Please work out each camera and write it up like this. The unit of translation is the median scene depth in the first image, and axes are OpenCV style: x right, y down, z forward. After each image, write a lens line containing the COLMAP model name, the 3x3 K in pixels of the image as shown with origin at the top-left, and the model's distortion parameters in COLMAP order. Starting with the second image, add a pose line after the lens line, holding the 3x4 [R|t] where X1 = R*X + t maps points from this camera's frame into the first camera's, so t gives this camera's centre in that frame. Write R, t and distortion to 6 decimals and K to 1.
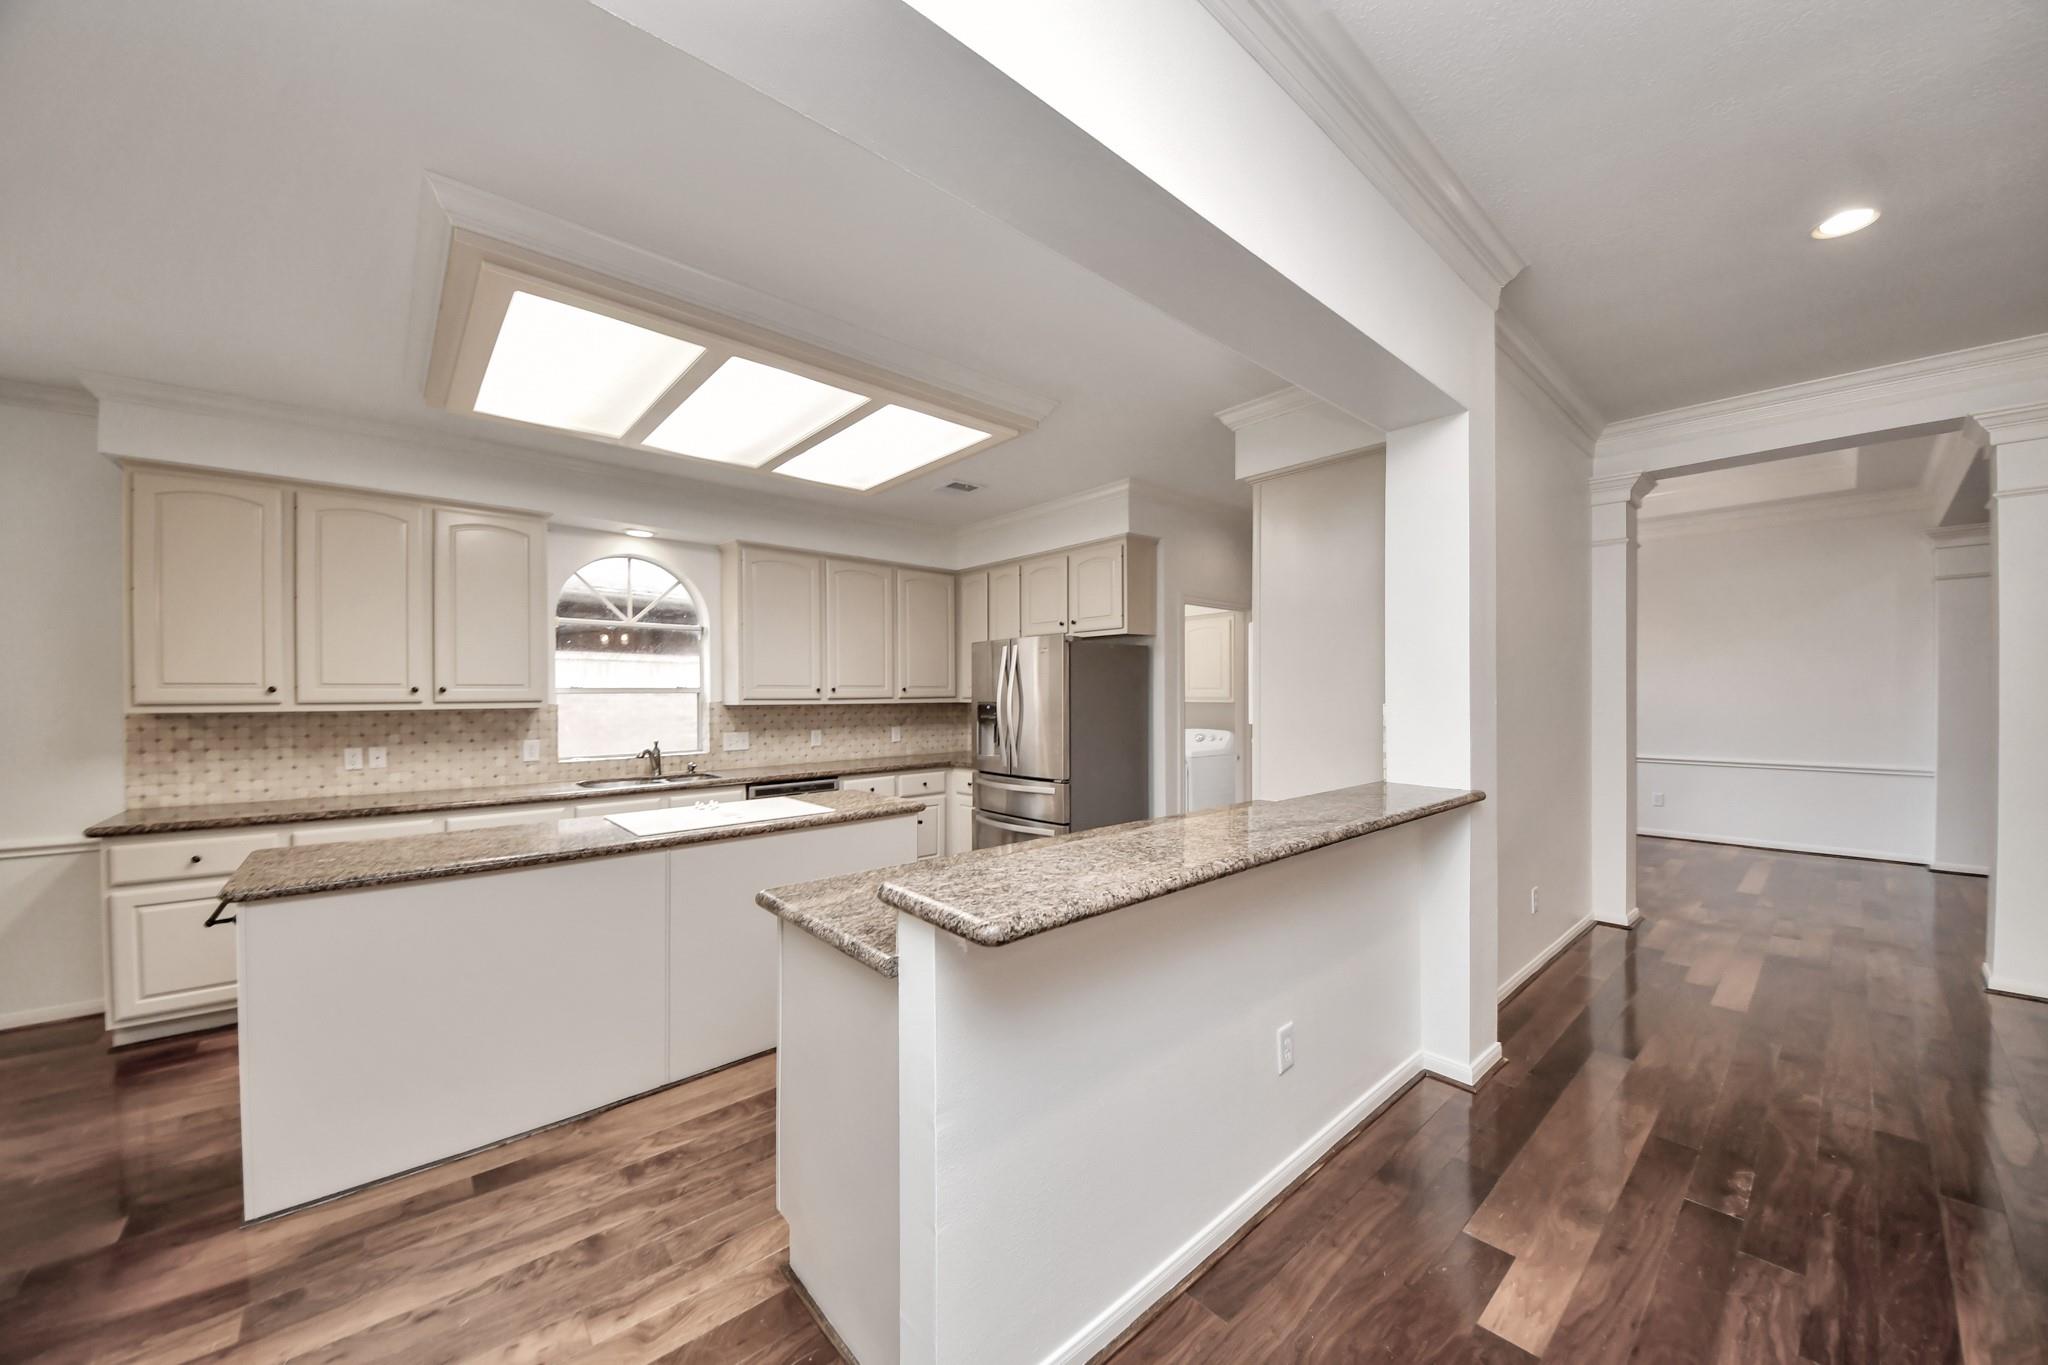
lens RADIAL K [[732.6, 0, 1019.8], [0, 732.6, 693.0], [0, 0, 1]] dist [0.015751, -0.000206]
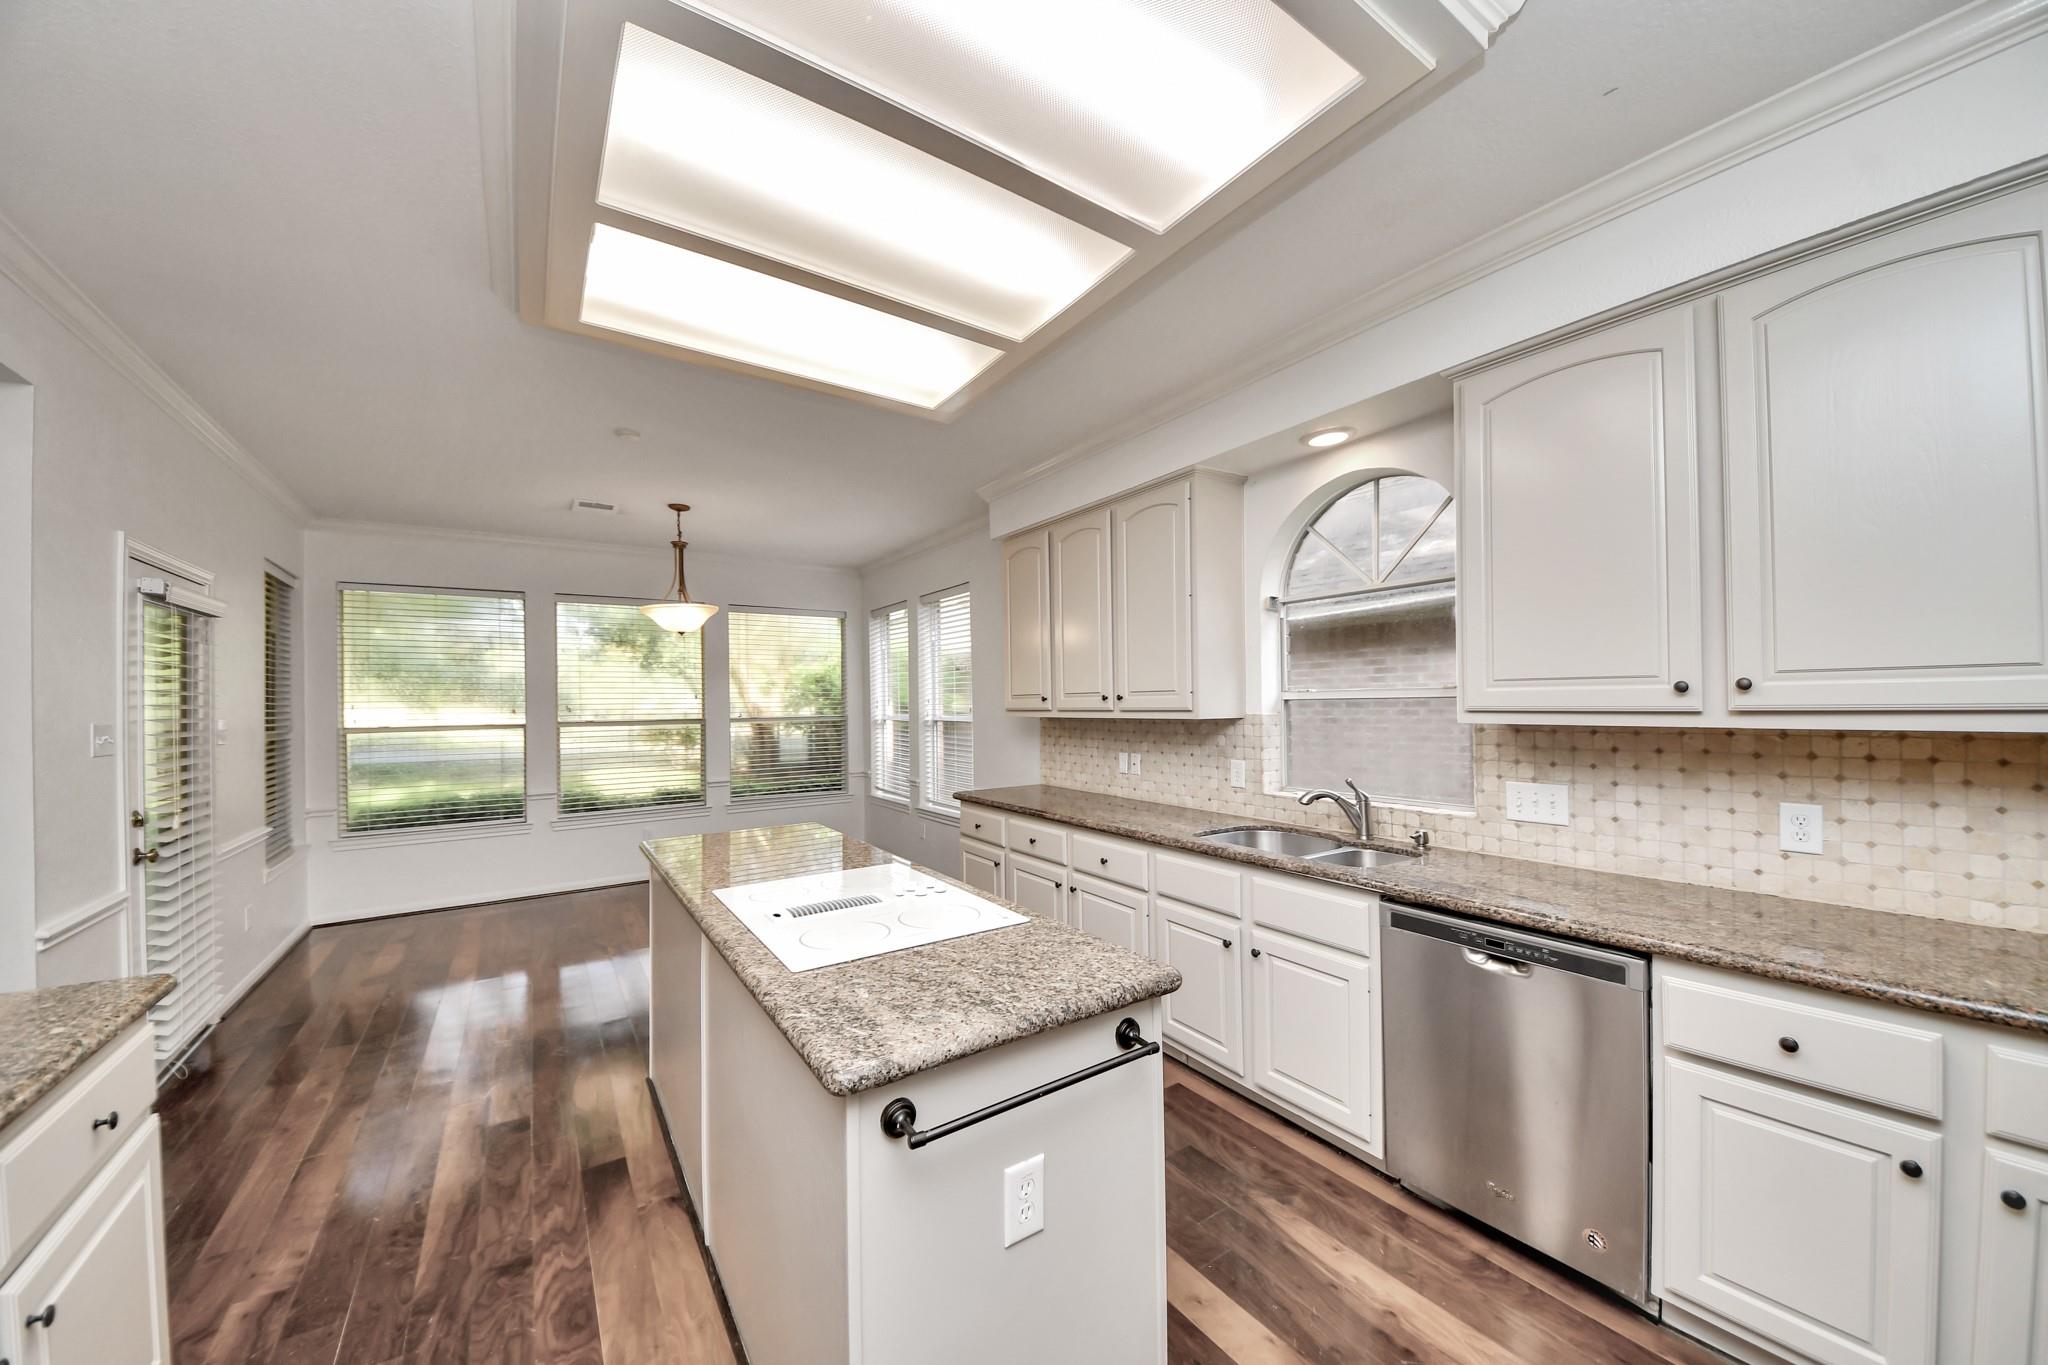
lens RADIAL K [[732.6, 0, 1019.8], [0, 732.6, 693.0], [0, 0, 1]] dist [0.015751, -0.000206]
pose [[-0.119099, -0.005740, -0.992866, 0.137523], [0.011948, 0.999903, -0.007214, -0.004392], [0.992811, -0.012722, -0.119019, 0.856053]]
